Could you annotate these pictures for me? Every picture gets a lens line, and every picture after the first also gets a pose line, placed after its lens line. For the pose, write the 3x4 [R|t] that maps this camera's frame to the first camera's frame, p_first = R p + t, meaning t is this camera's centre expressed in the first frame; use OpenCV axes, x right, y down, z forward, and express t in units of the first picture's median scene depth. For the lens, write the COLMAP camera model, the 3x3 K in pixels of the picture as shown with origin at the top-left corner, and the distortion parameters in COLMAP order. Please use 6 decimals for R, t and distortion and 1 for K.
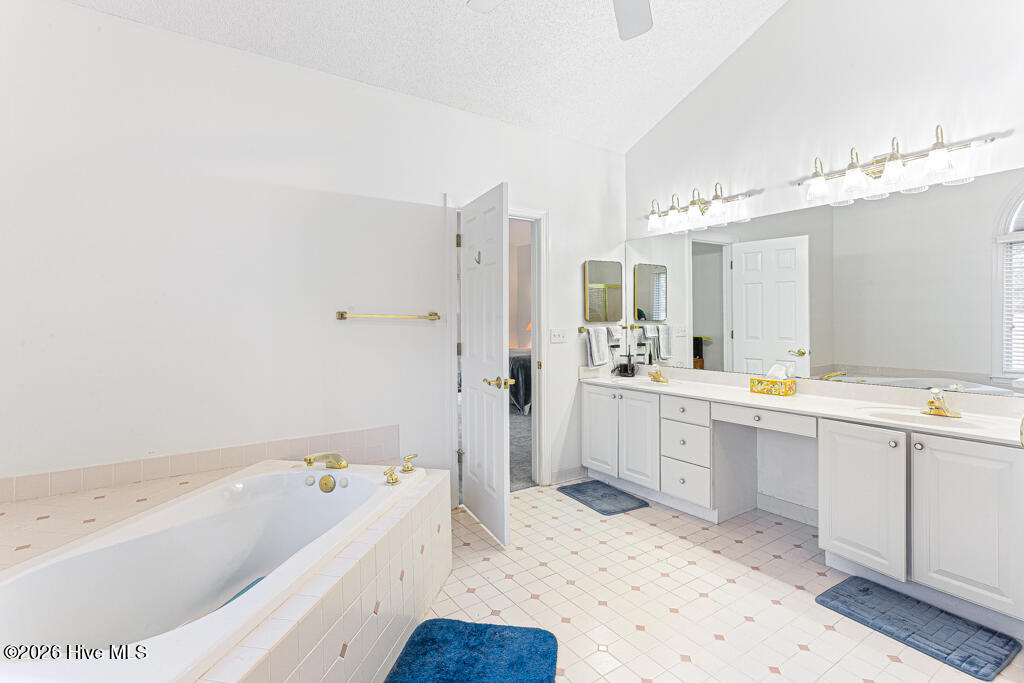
lens RADIAL K [[493.0, 0, 484.2], [0, 493.0, 327.6], [0, 0, 1]] dist [0.006603, 0.001033]
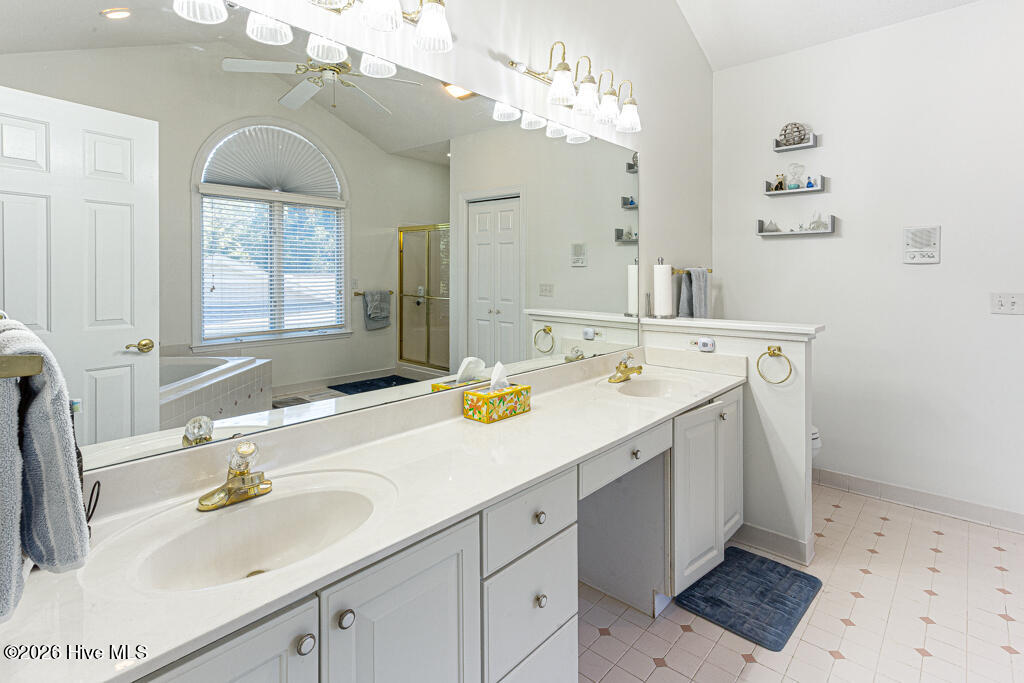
lens RADIAL K [[514.4, 0, 513.7], [0, 514.4, 279.3], [0, 0, 1]] dist [-0.000131, 0.011299]
pose [[-0.298396, -0.002293, 0.954439, 0.022854], [0.018436, 0.999797, 0.008166, -0.023737], [-0.954264, 0.020033, -0.298294, 1.150605]]
